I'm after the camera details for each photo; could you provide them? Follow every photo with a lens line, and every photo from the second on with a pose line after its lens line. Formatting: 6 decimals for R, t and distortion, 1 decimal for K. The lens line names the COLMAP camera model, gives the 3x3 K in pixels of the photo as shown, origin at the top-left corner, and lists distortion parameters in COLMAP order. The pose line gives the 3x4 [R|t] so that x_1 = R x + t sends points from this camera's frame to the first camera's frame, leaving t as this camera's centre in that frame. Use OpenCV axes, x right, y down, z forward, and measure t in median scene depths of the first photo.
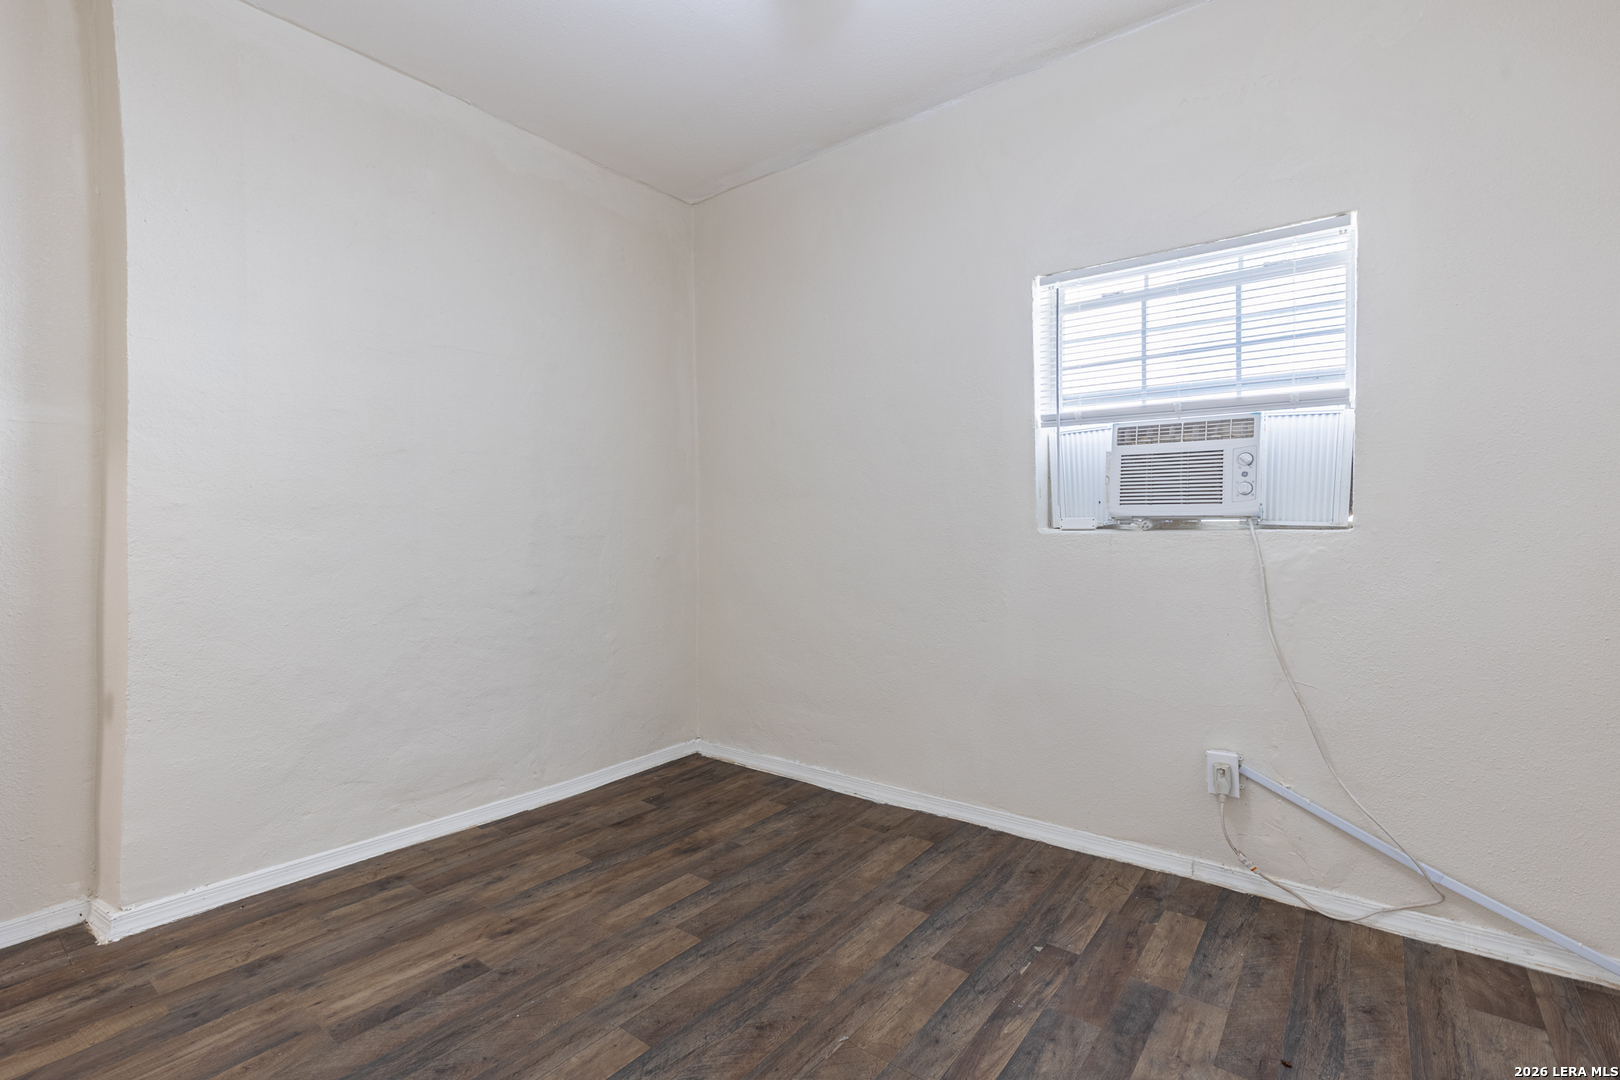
lens RADIAL K [[729.6, 0, 825.9], [0, 729.6, 533.8], [0, 0, 1]] dist [0.007460, -0.001091]
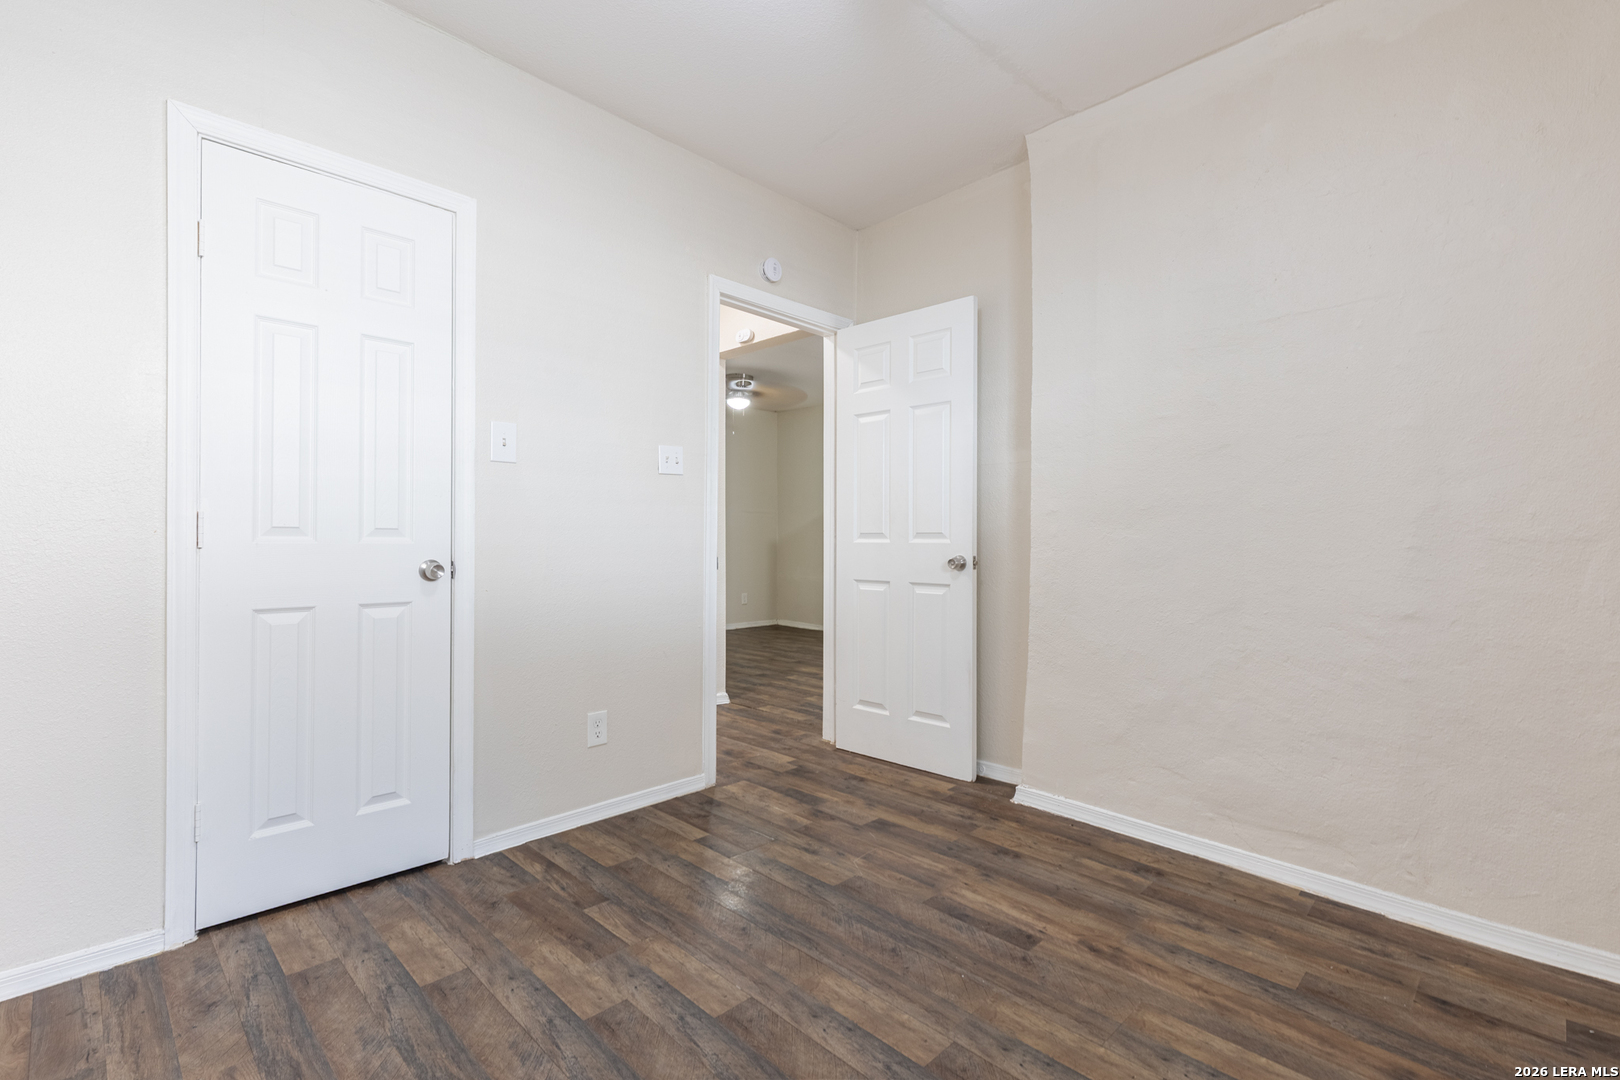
lens RADIAL K [[729.6, 0, 805.1], [0, 729.6, 533.0], [0, 0, 1]] dist [0.007460, -0.001091]
pose [[-0.154604, -0.006413, -0.987956, 0.504181], [-0.002494, 0.999978, -0.006101, 0.005583], [0.987973, 0.001521, -0.154616, 0.681017]]
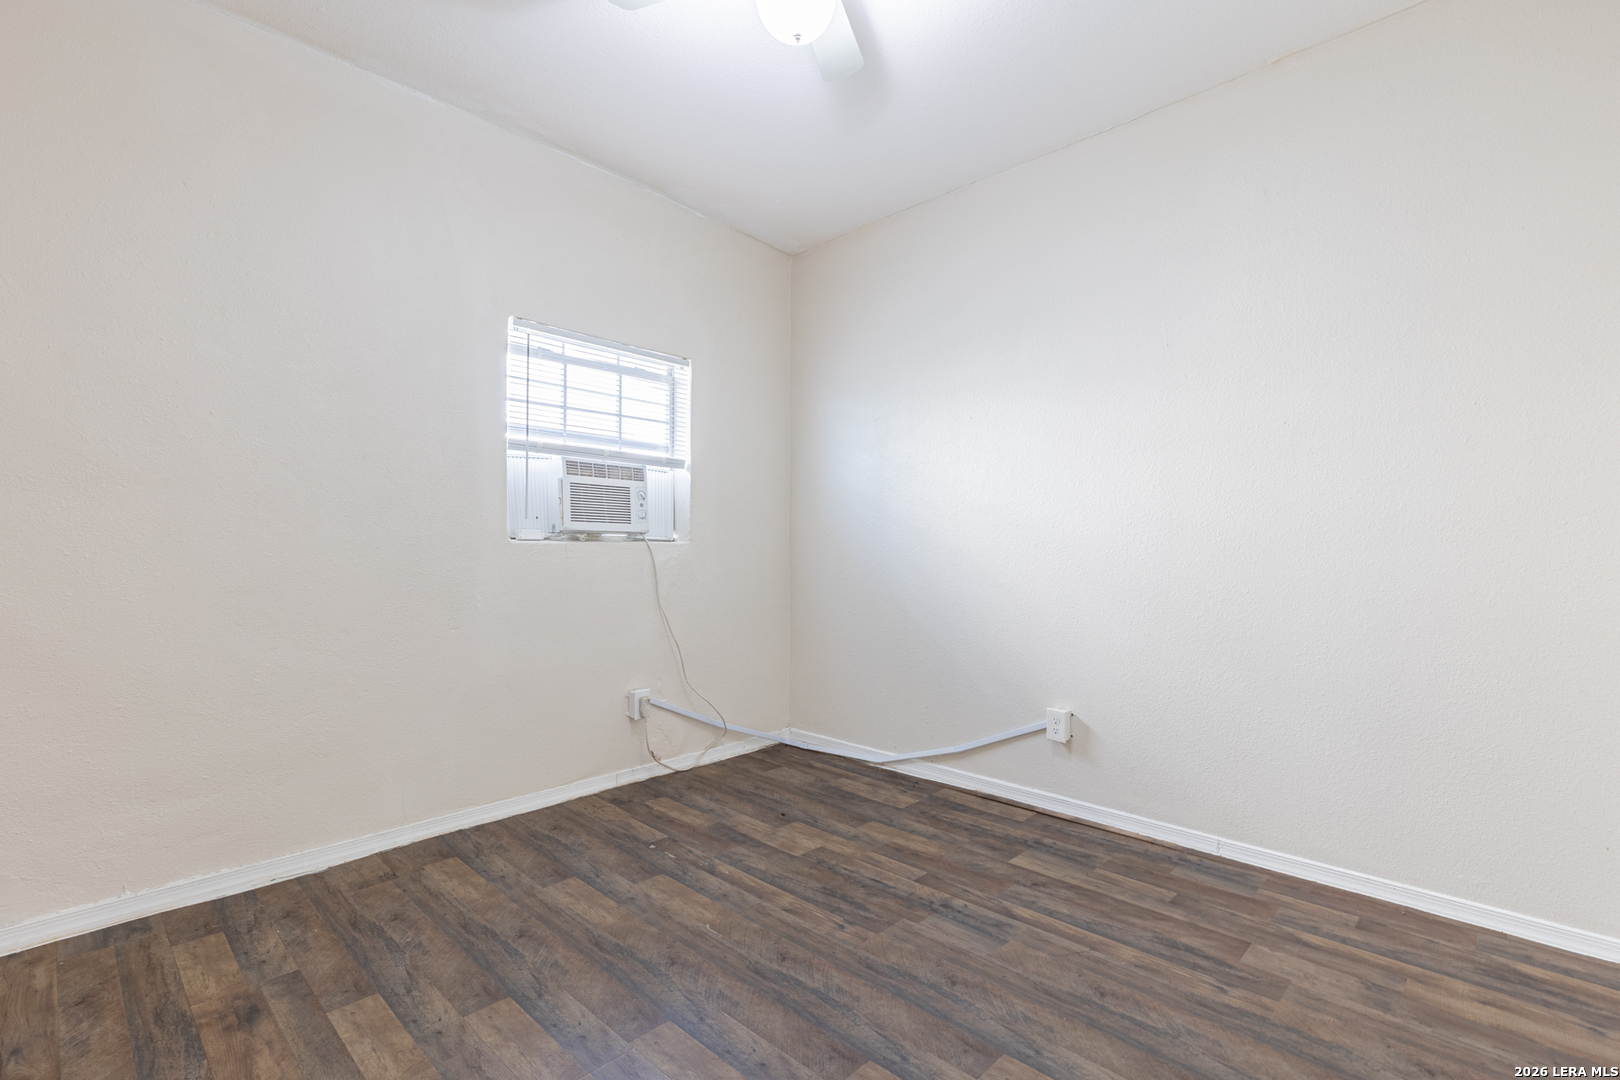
lens RADIAL K [[729.6, 0, 822.5], [0, 729.6, 534.7], [0, 0, 1]] dist [0.007460, -0.001091]
pose [[0.113833, 0.016942, 0.993355, -0.886351], [-0.005760, 0.999849, -0.016393, 0.002599], [-0.993483, -0.003855, 0.113913, 0.450196]]
